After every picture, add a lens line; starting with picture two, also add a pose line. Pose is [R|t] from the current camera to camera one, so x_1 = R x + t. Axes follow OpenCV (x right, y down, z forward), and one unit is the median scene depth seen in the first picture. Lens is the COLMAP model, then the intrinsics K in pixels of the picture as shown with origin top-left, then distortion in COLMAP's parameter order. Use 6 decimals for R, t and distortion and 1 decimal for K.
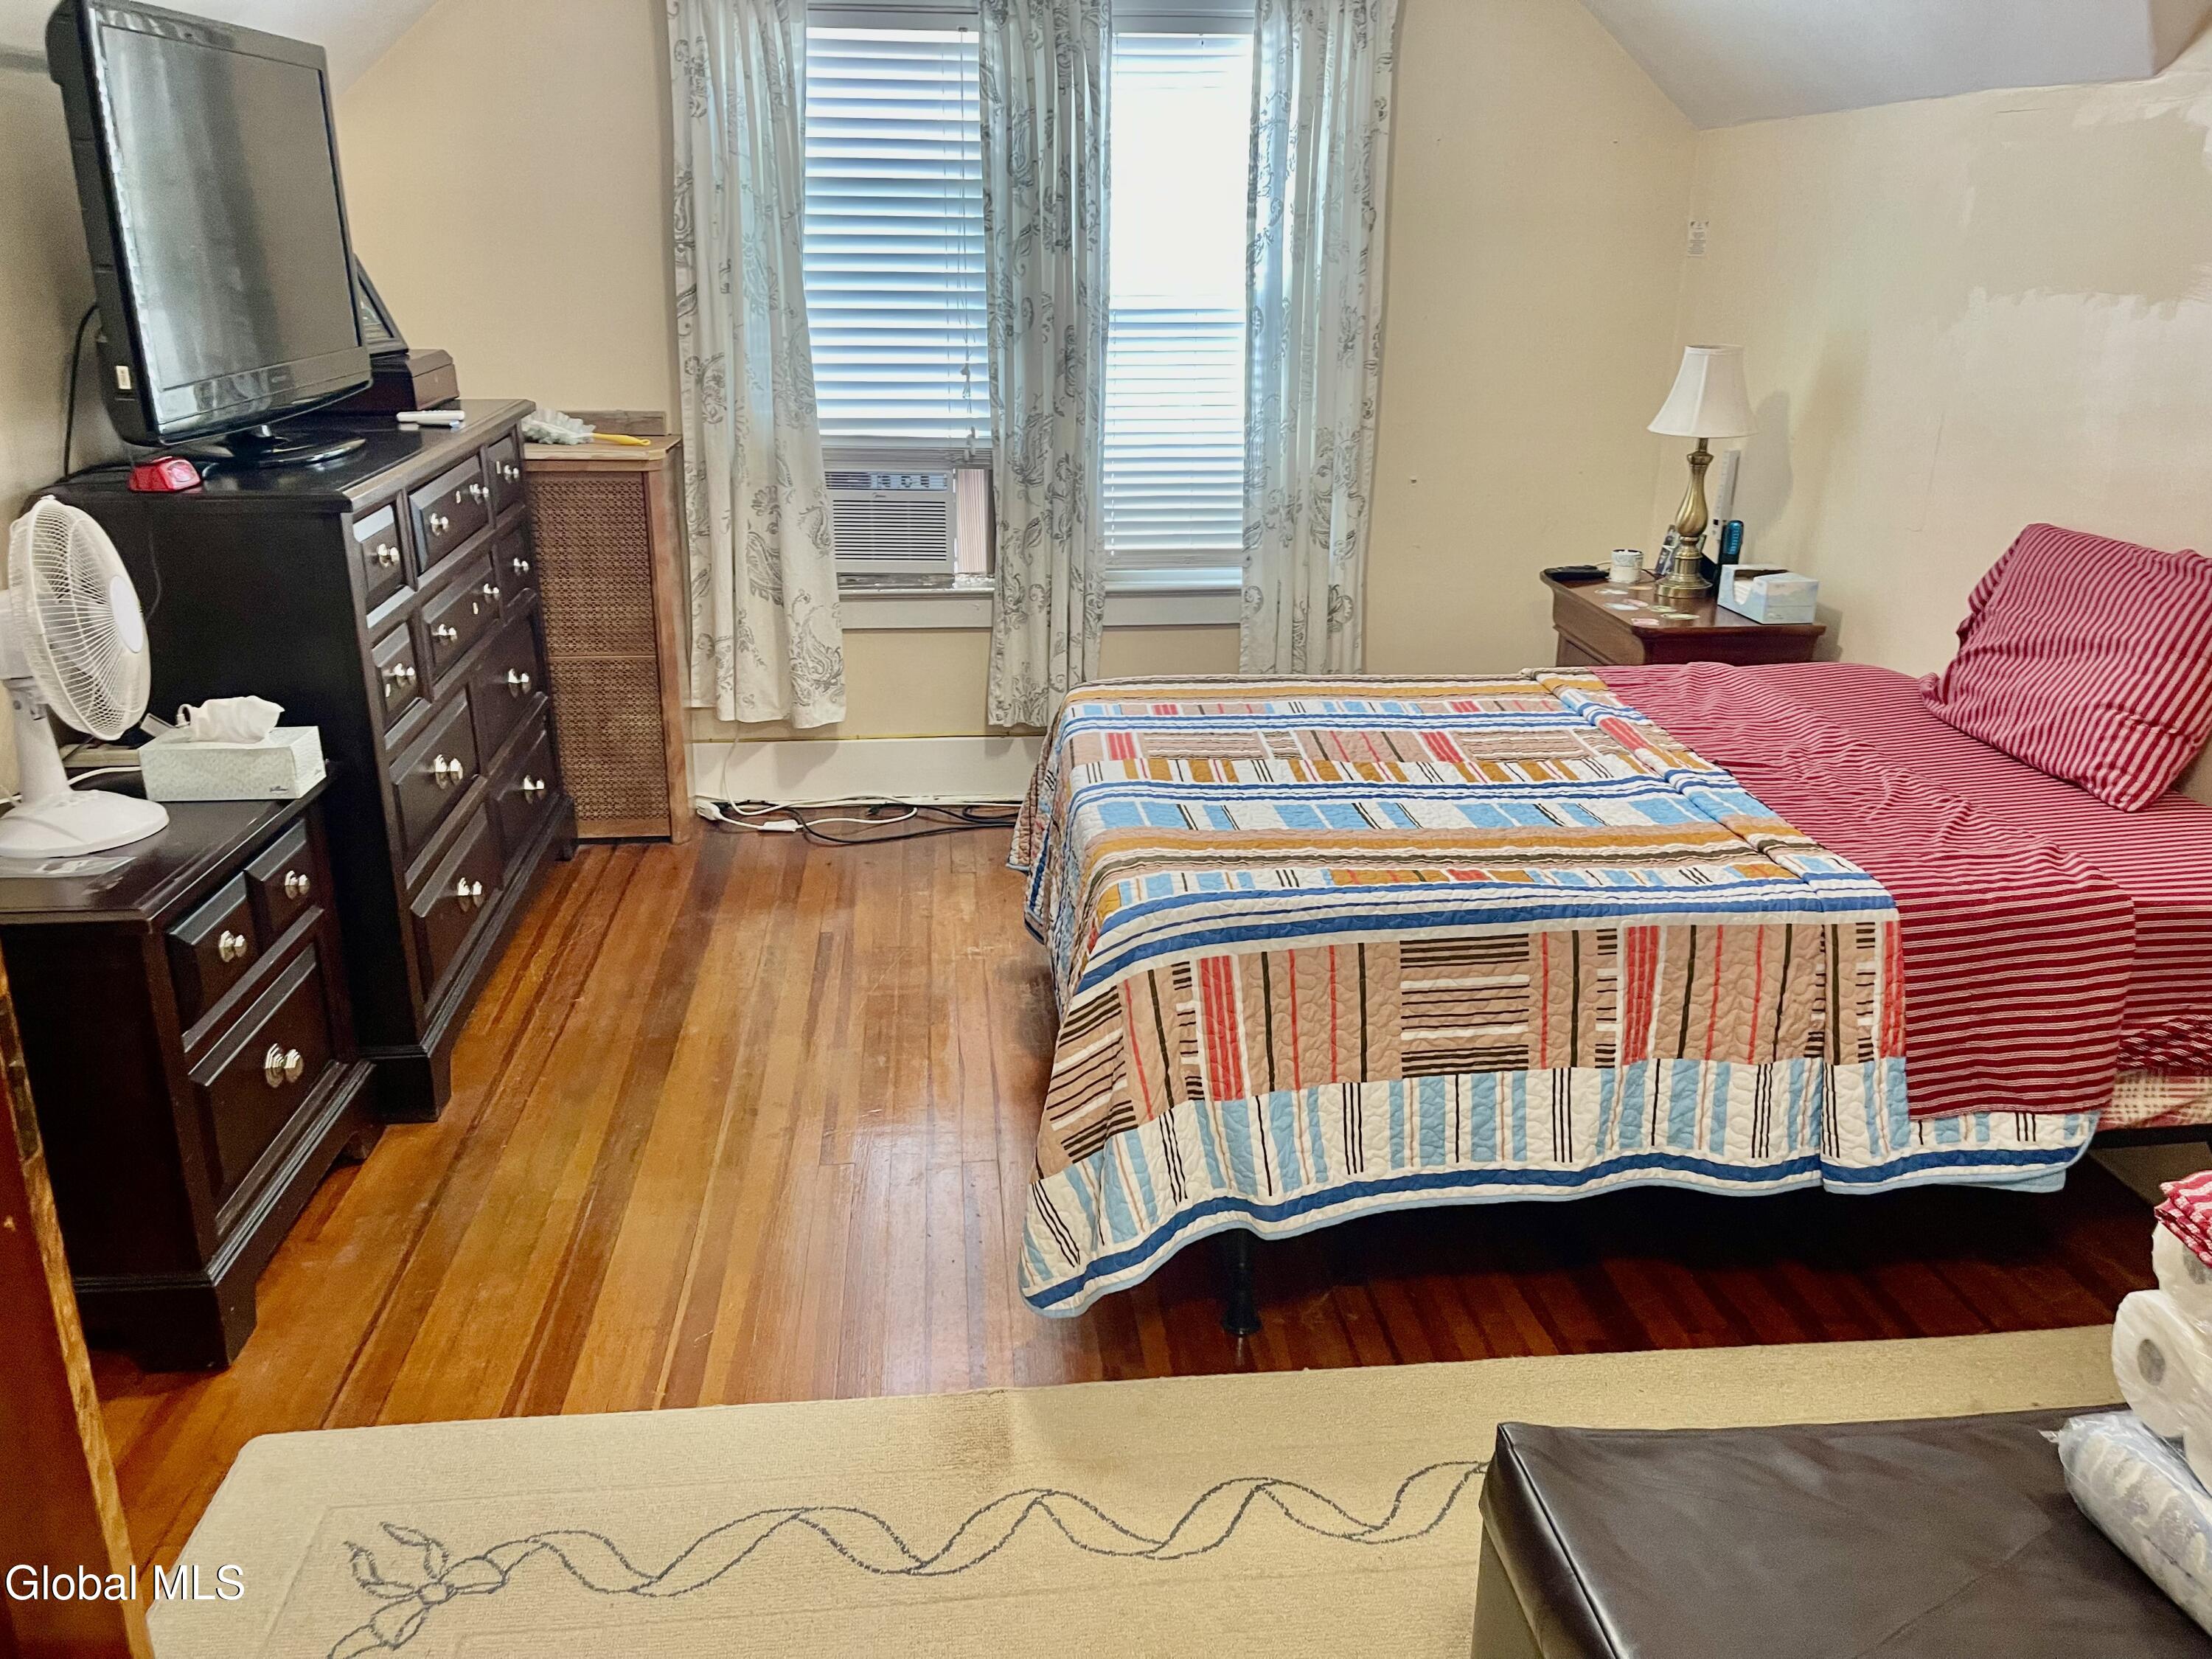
lens RADIAL K [[1659.1, 0, 1089.5], [0, 1659.1, 813.6], [0, 0, 1]] dist [0.070061, -0.087901]
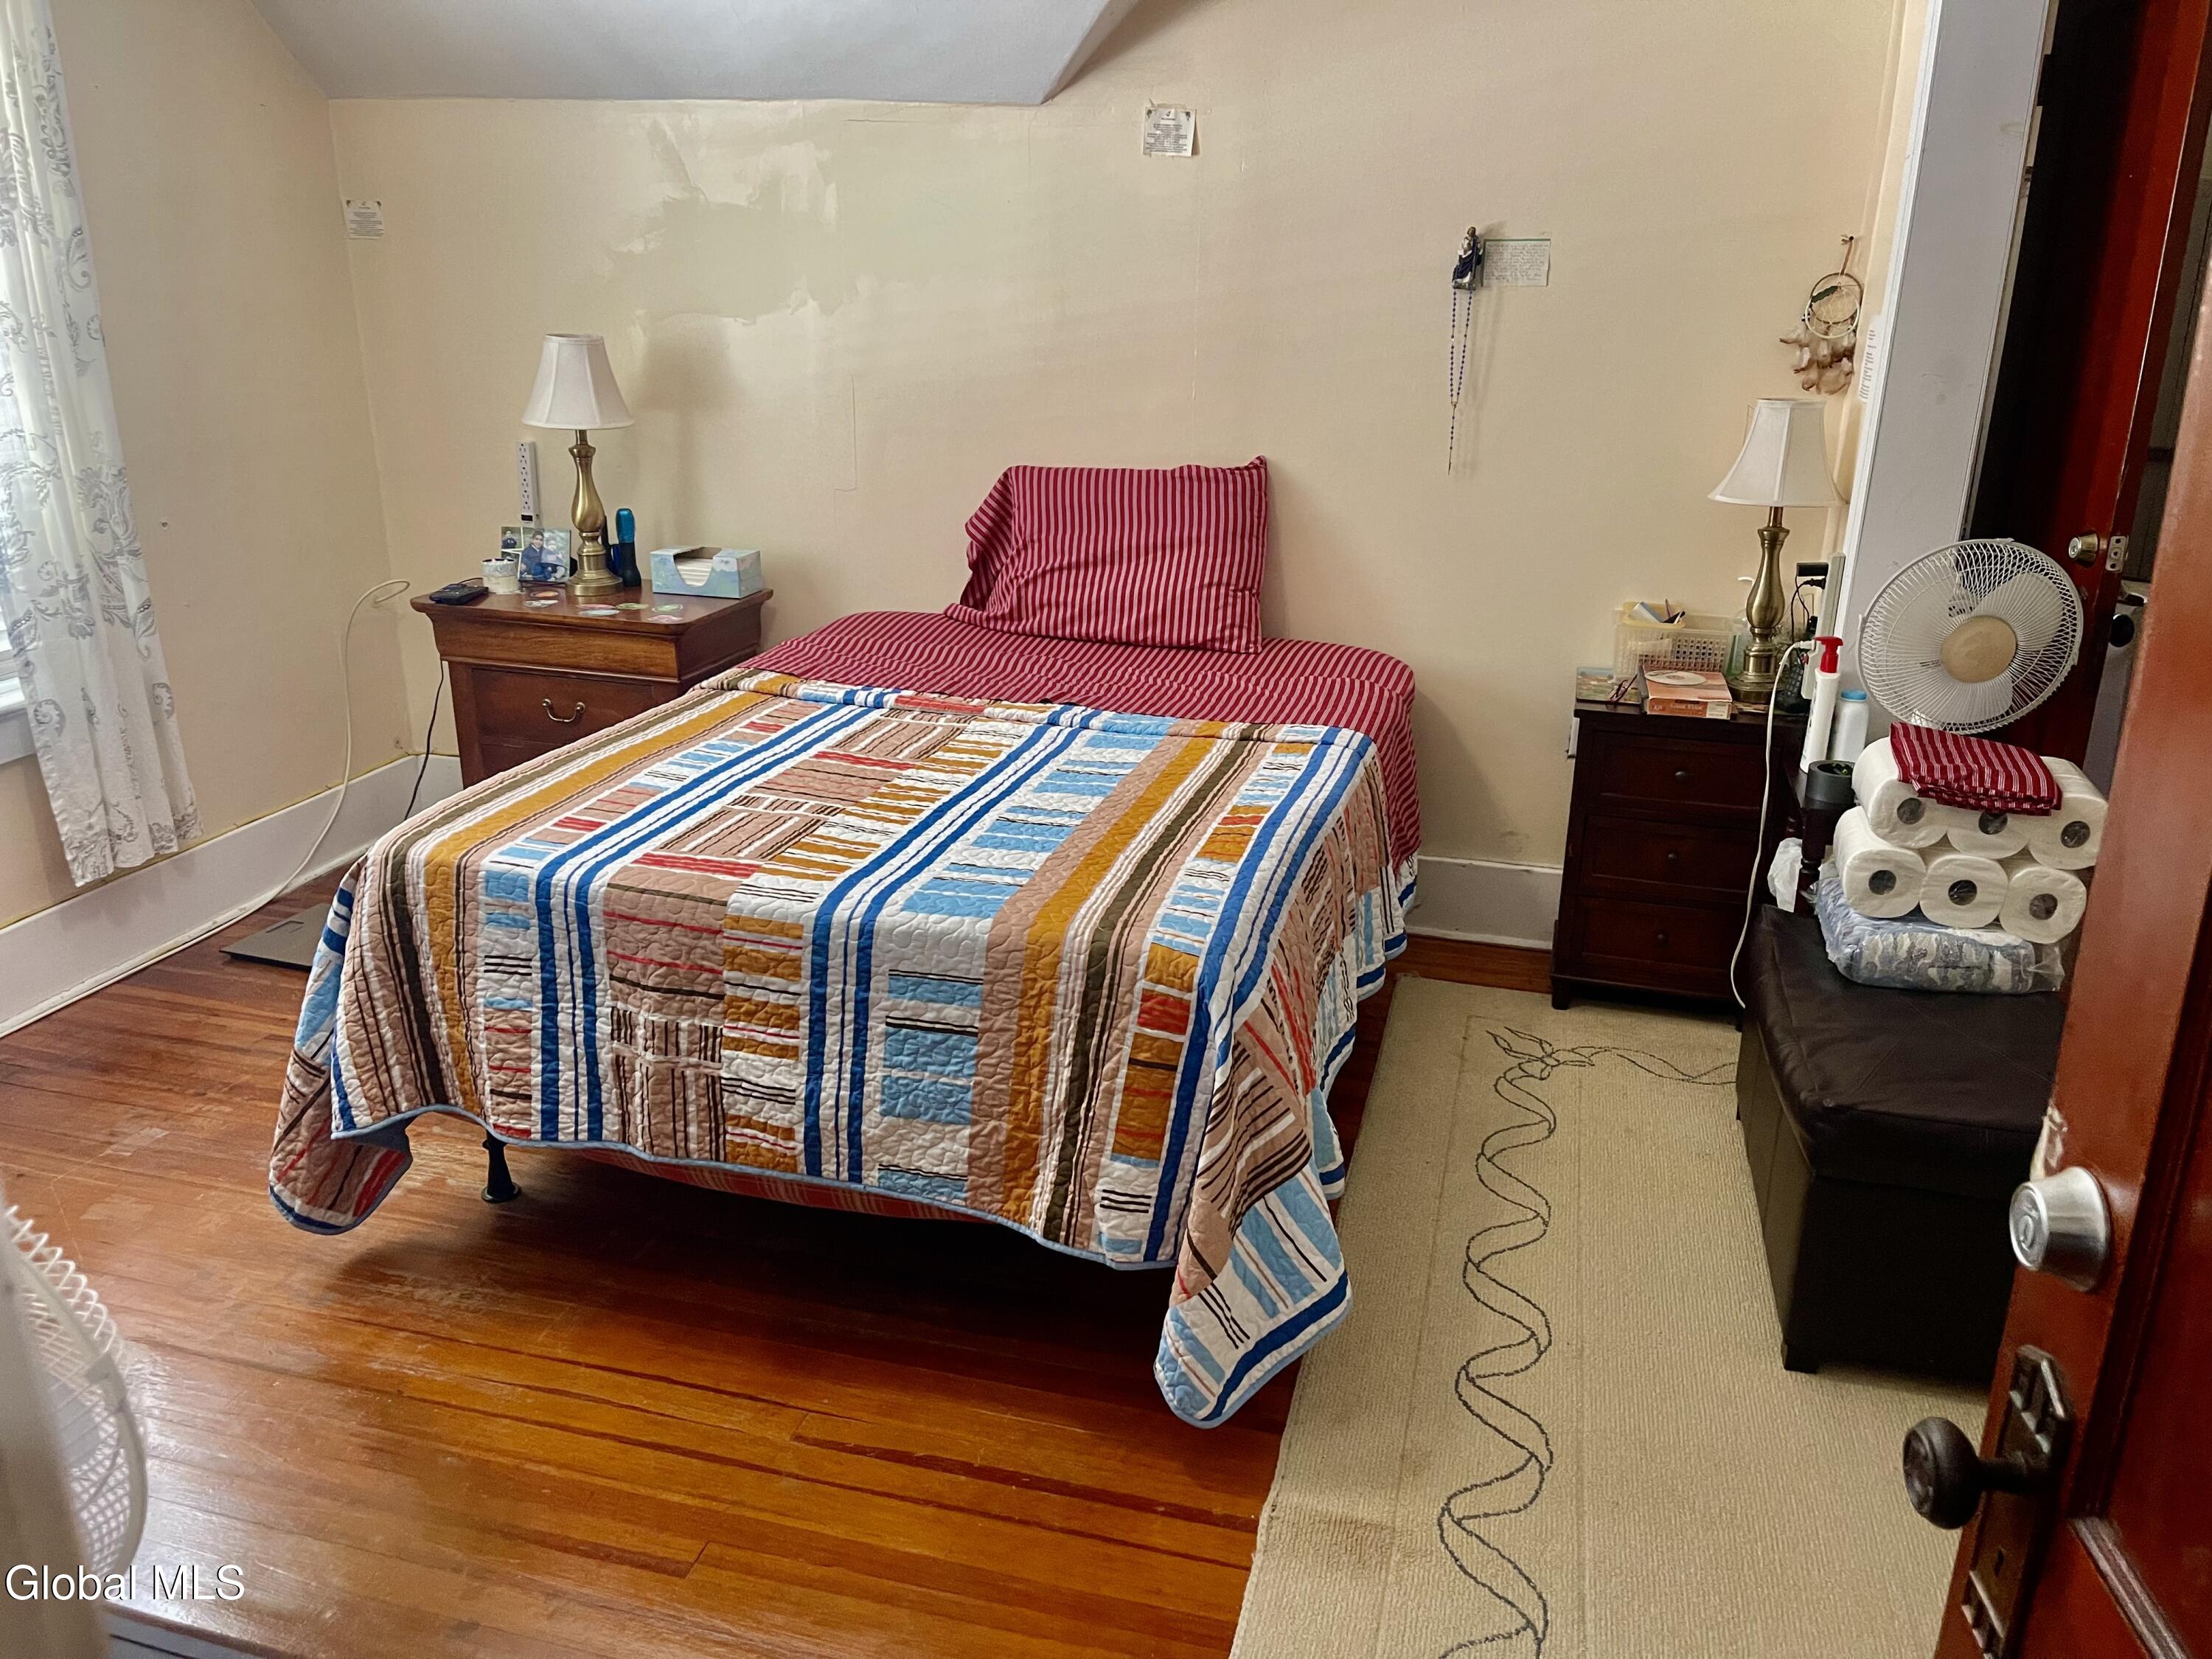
lens RADIAL K [[1659.1, 0, 1089.5], [0, 1659.1, 813.6], [0, 0, 1]] dist [0.070061, -0.087901]
pose [[0.355929, -0.297671, 0.885837, -0.637314], [0.285995, 0.937128, 0.199994, -0.176550], [-0.889675, 0.182161, 0.418683, 0.523813]]
